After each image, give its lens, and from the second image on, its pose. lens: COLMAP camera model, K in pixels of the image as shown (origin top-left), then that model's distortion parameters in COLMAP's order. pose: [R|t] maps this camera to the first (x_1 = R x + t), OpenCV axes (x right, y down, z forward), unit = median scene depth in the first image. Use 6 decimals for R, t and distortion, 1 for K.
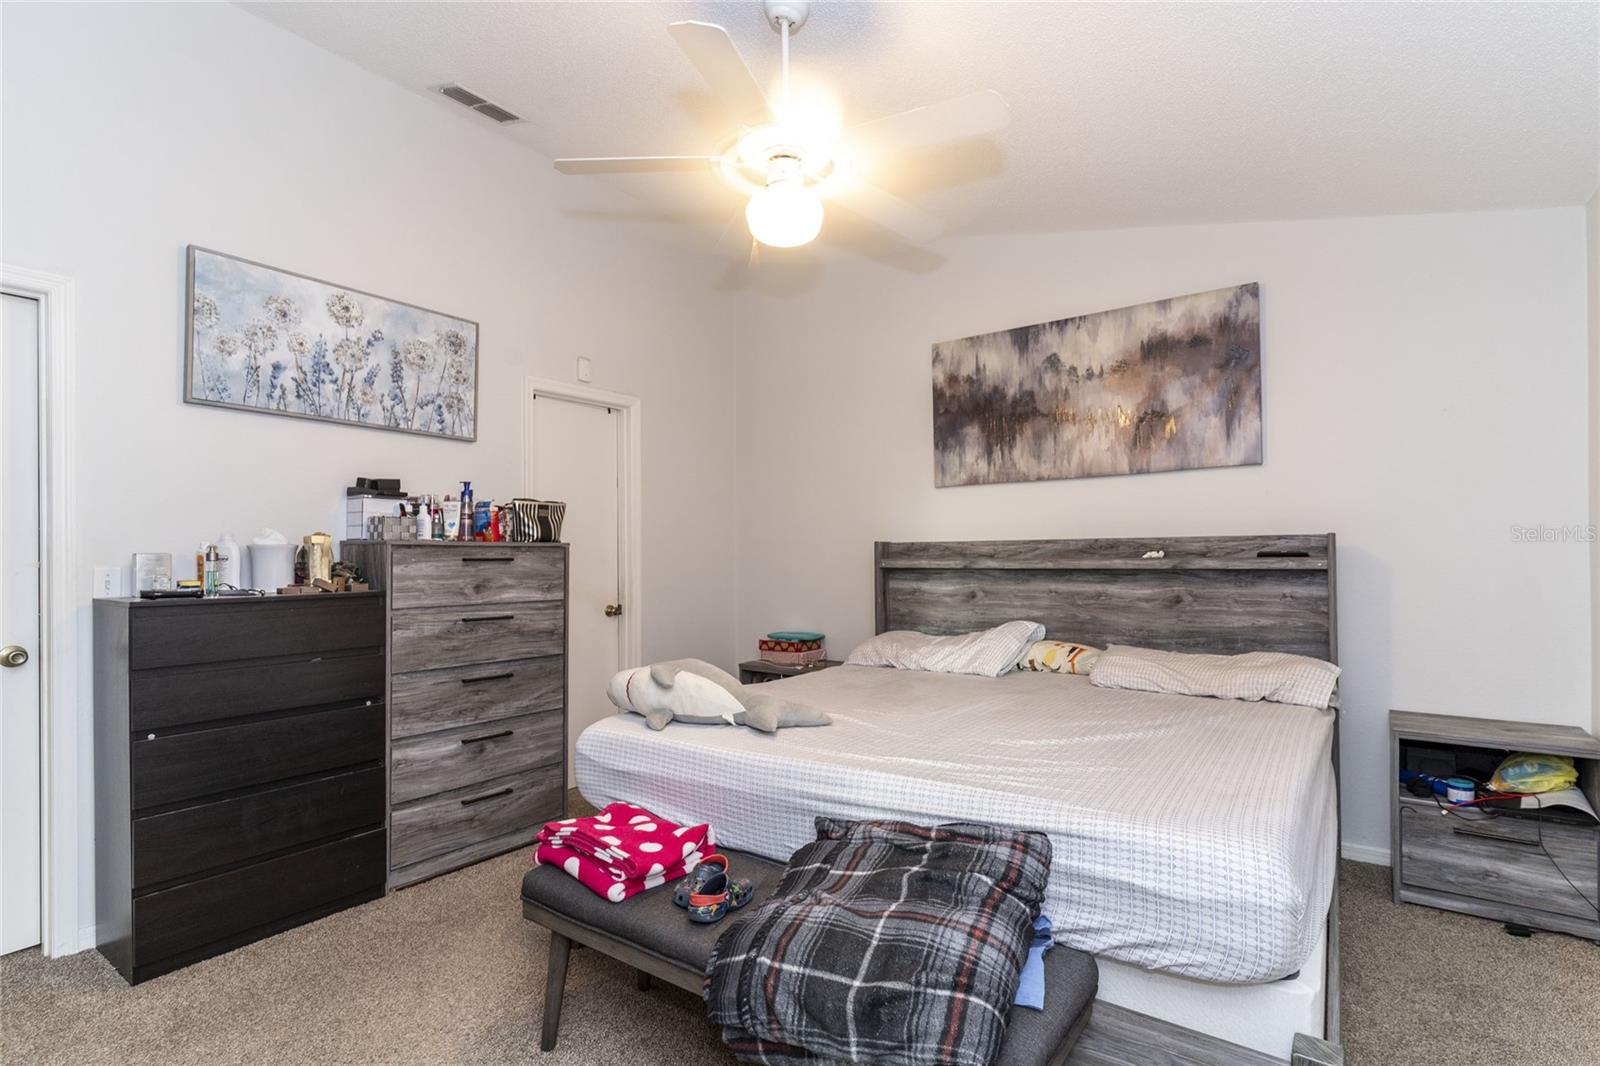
lens RADIAL K [[769.0, 0, 800.2], [0, 769.0, 547.0], [0, 0, 1]] dist [0.004997, -0.001405]
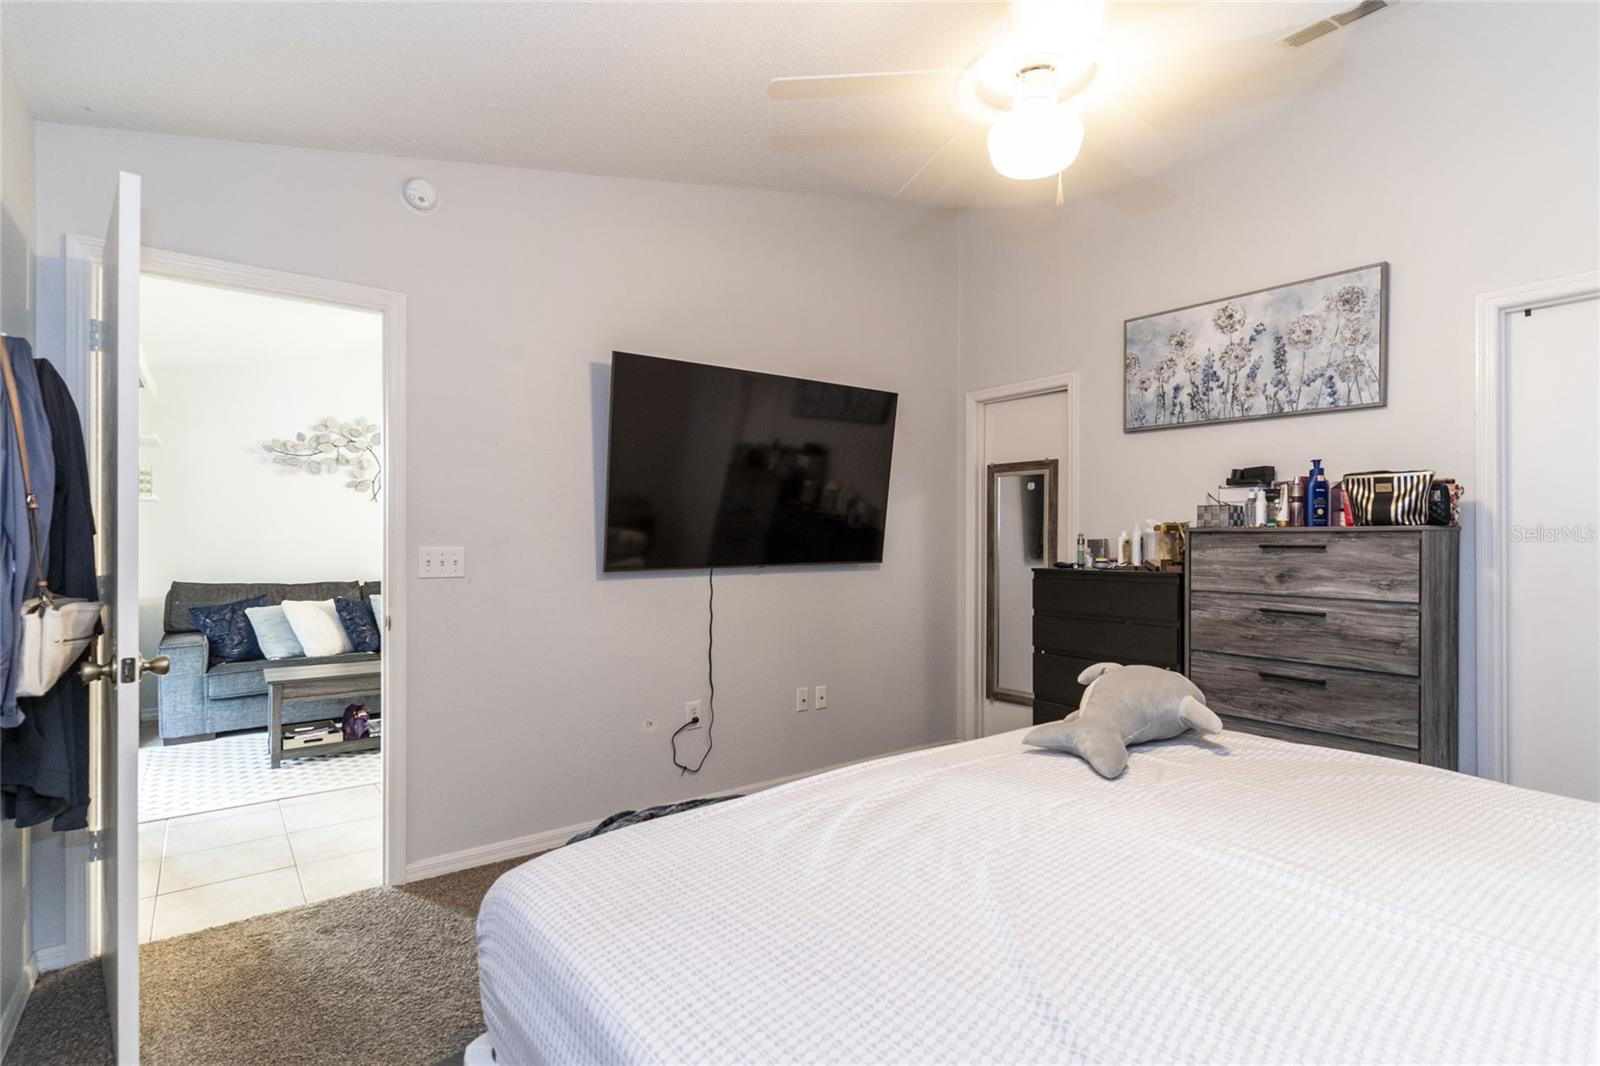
lens RADIAL K [[769.0, 0, 808.8], [0, 769.0, 537.4], [0, 0, 1]] dist [0.004997, -0.001405]
pose [[-0.275773, -0.000635, -0.961223, 0.898286], [0.006834, 0.999973, -0.002621, 0.005937], [0.961199, -0.007291, -0.275761, 1.030158]]
